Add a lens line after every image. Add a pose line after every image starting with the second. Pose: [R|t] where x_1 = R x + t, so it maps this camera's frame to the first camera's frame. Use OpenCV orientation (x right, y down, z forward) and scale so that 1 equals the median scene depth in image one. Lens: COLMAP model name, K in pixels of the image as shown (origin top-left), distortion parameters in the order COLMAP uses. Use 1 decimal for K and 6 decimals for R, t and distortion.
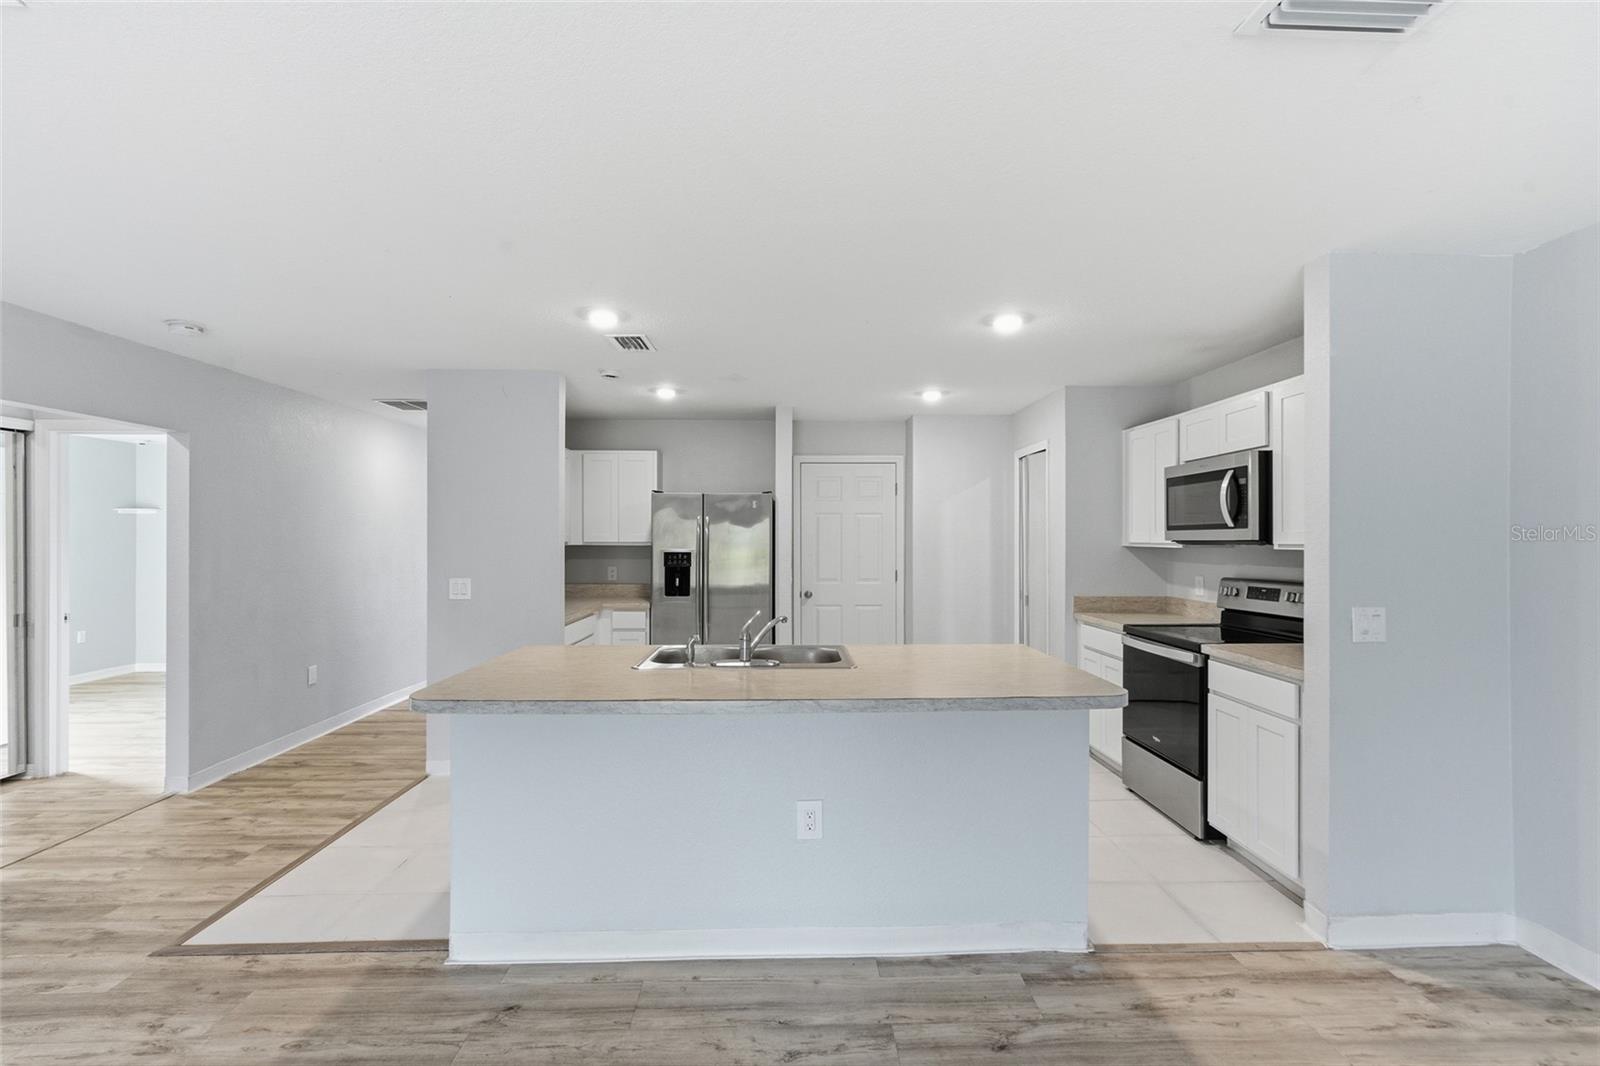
lens RADIAL K [[723.2, 0, 807.6], [0, 723.2, 541.6], [0, 0, 1]] dist [-0.004238, 0.002360]
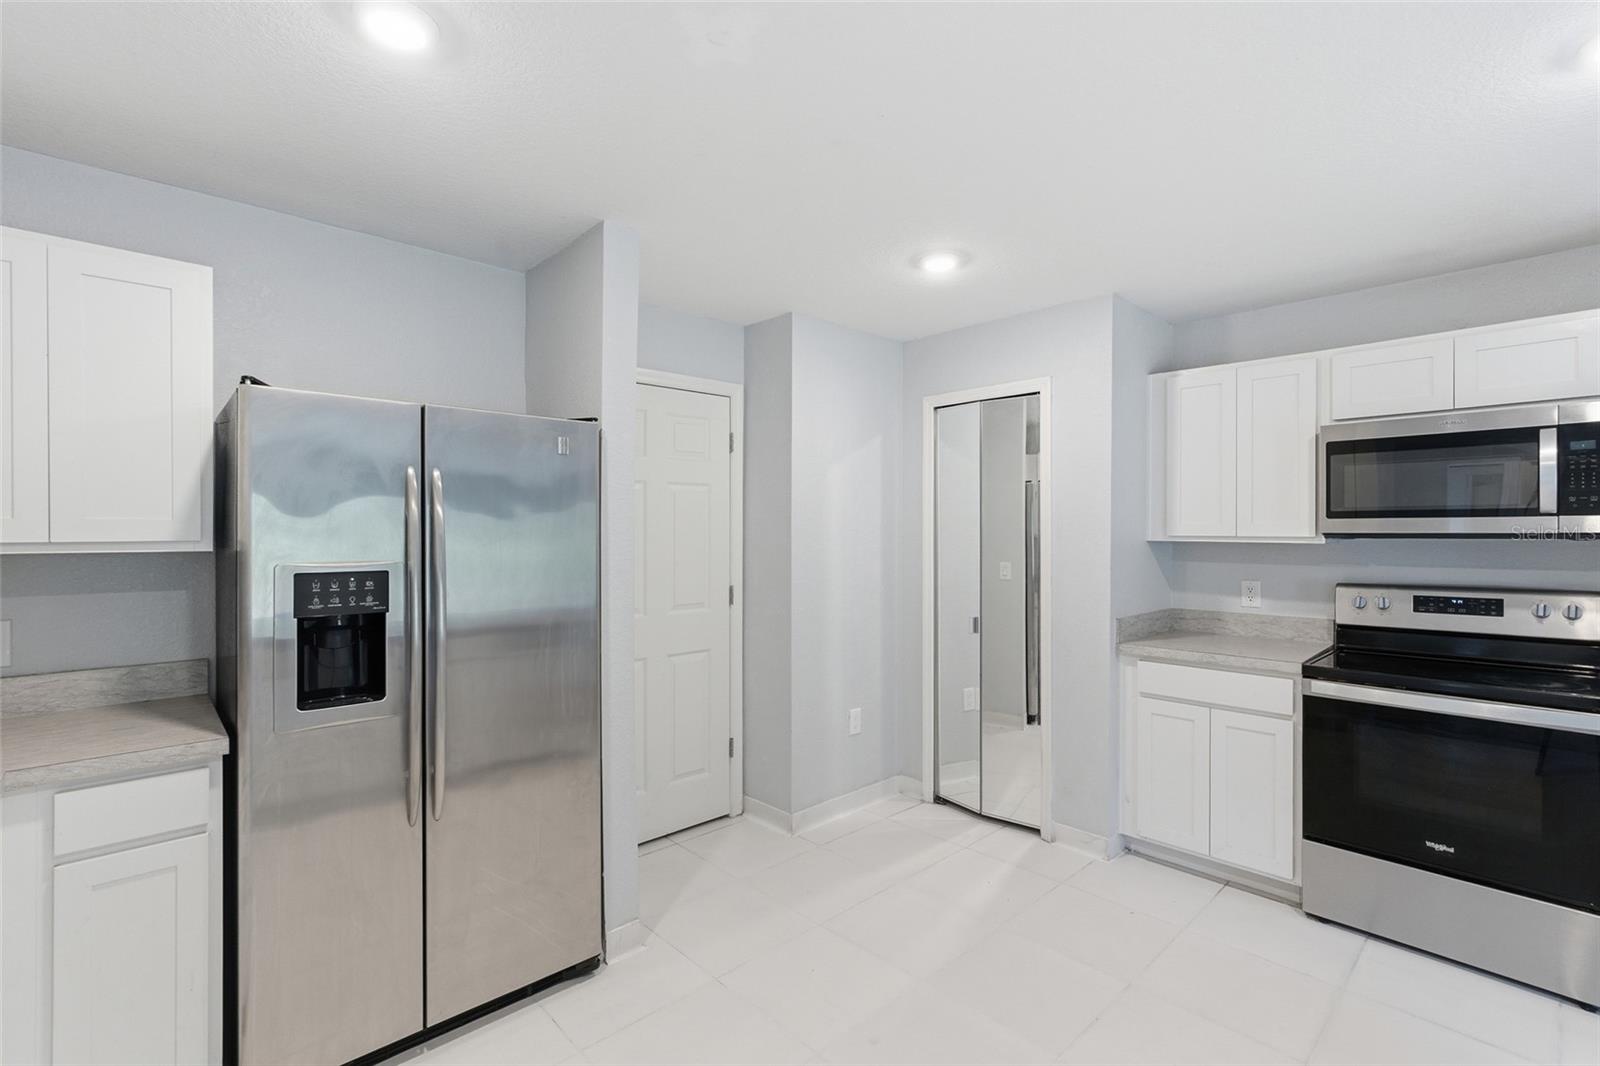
lens RADIAL K [[723.2, 0, 802.4], [0, 723.2, 527.3], [0, 0, 1]] dist [-0.004238, 0.002360]
pose [[0.746623, 0.001464, 0.665245, -0.302041], [0.001437, 0.999992, -0.003814, -0.005065], [-0.665245, 0.003804, 0.746615, 0.757055]]
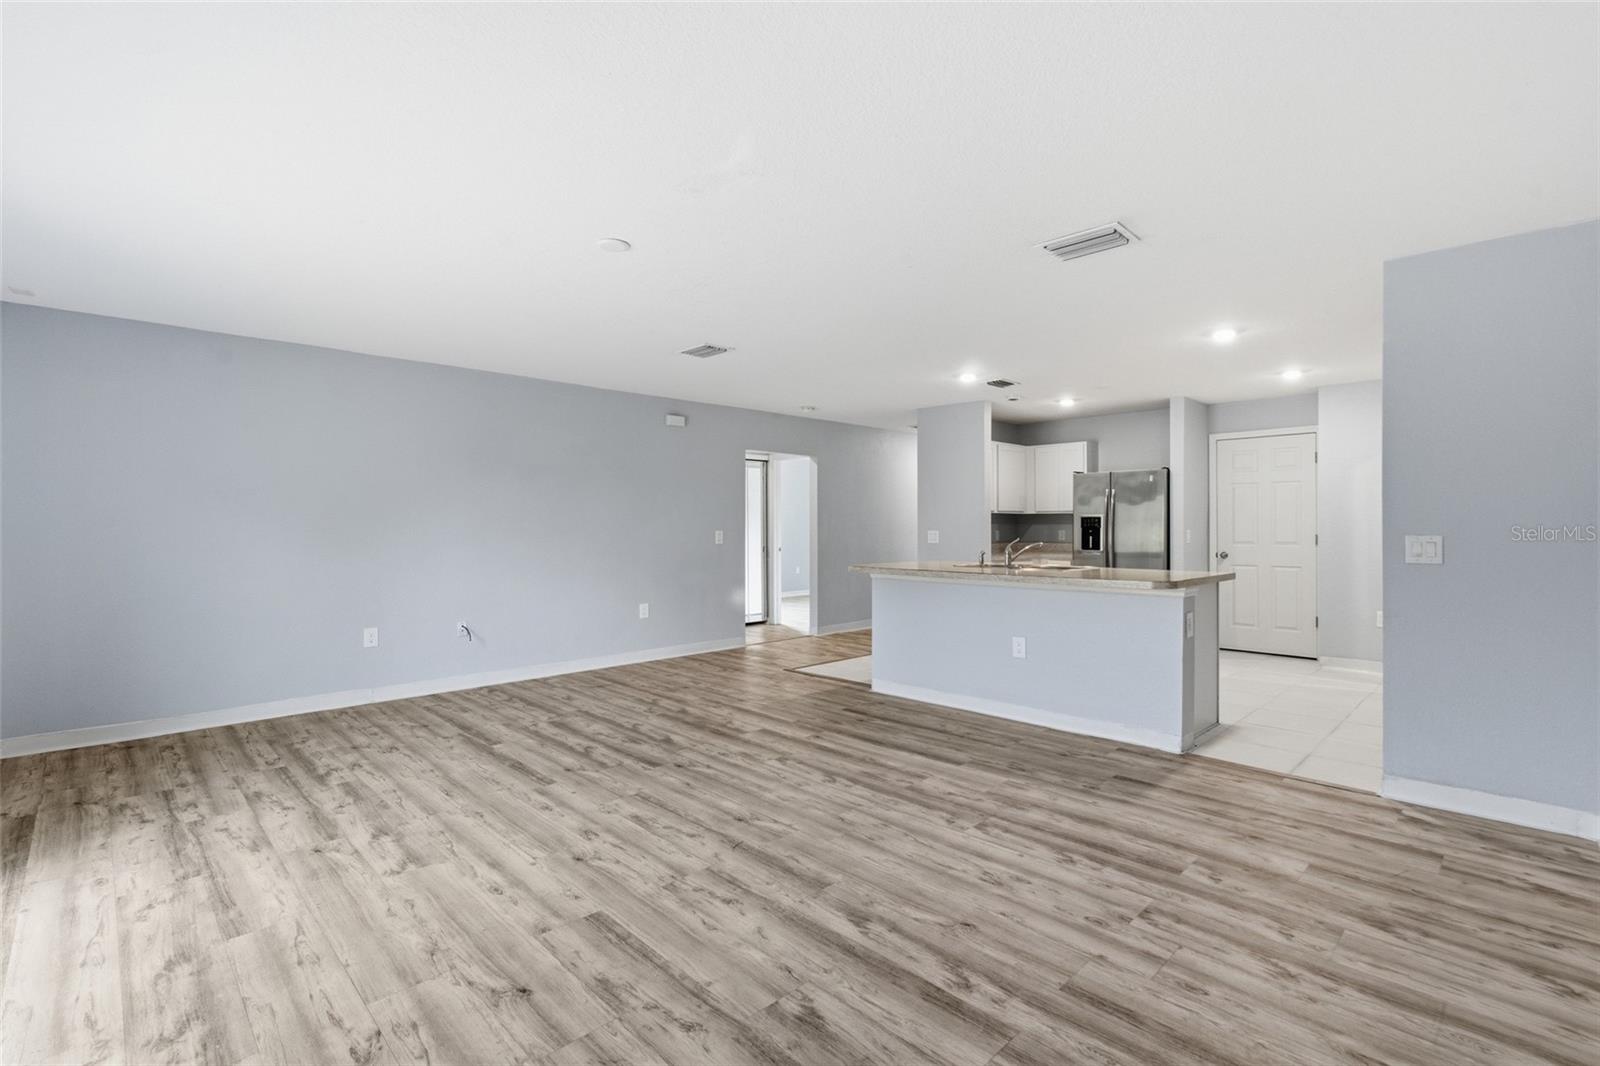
lens RADIAL K [[723.2, 0, 794.2], [0, 723.2, 534.1], [0, 0, 1]] dist [-0.004238, 0.002360]
pose [[0.671706, 0.007745, -0.740777, 0.544909], [-0.002668, 0.999964, 0.008036, 0.045360], [0.740813, -0.003421, 0.671703, -0.369815]]
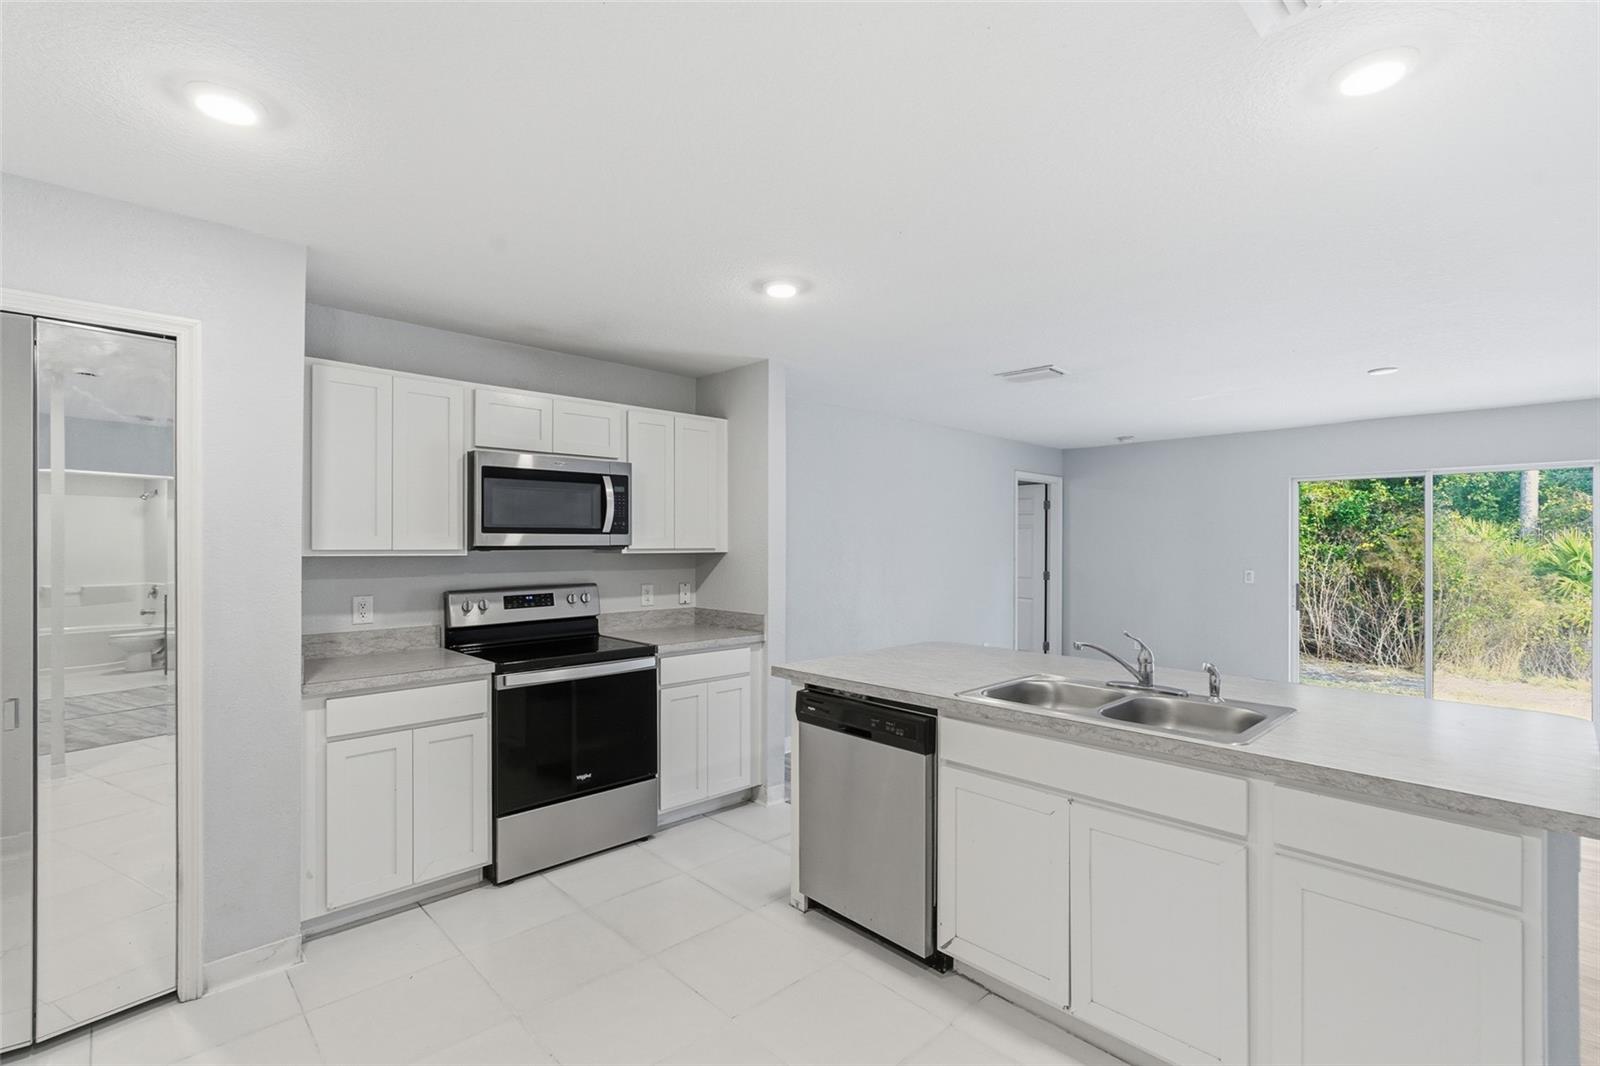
lens RADIAL K [[723.2, 0, 801.8], [0, 723.2, 542.2], [0, 0, 1]] dist [-0.004238, 0.002360]
pose [[-0.667830, 0.001504, 0.744312, -0.281481], [0.000469, 0.999999, -0.001600, -0.004163], [-0.744314, -0.000720, -0.667830, 1.163149]]
